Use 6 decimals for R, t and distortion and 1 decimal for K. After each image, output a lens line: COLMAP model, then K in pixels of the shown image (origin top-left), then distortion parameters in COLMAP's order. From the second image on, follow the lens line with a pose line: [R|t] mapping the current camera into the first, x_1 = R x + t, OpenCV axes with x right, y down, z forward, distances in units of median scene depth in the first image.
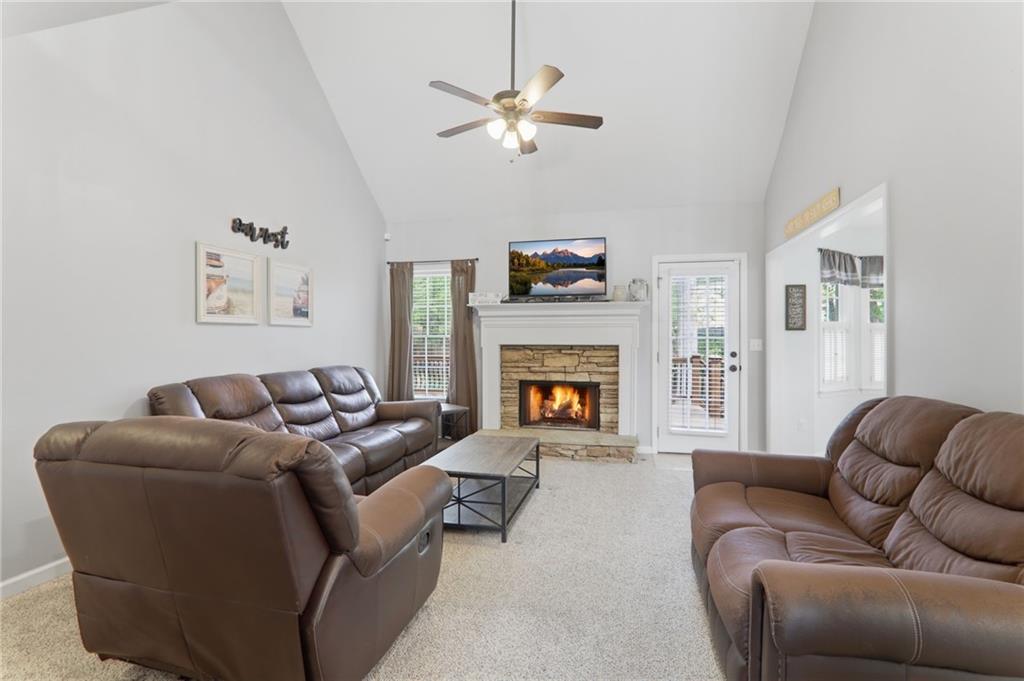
lens RADIAL K [[473.3, 0, 512.0], [0, 473.3, 340.5], [0, 0, 1]] dist [-0.003839, 0.000057]
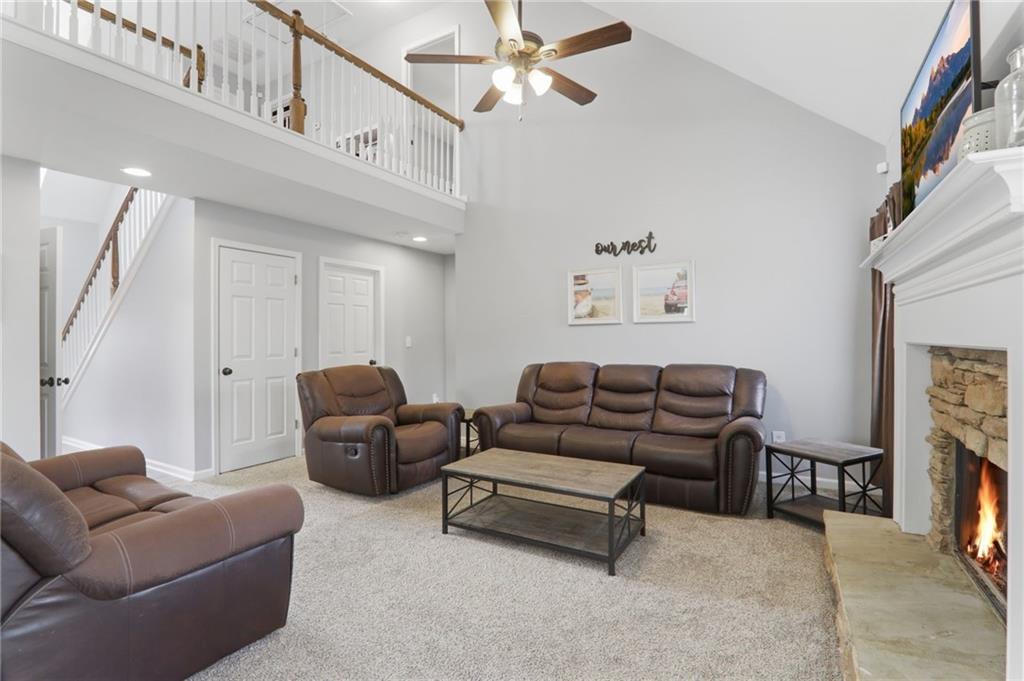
lens RADIAL K [[483.2, 0, 513.6], [0, 483.2, 334.9], [0, 0, 1]] dist [-0.014346, 0.000172]
pose [[-0.292183, -0.002881, -0.956358, 0.718539], [0.005921, 0.999971, -0.004822, 0.000203], [0.956344, -0.007072, -0.292158, 1.087485]]
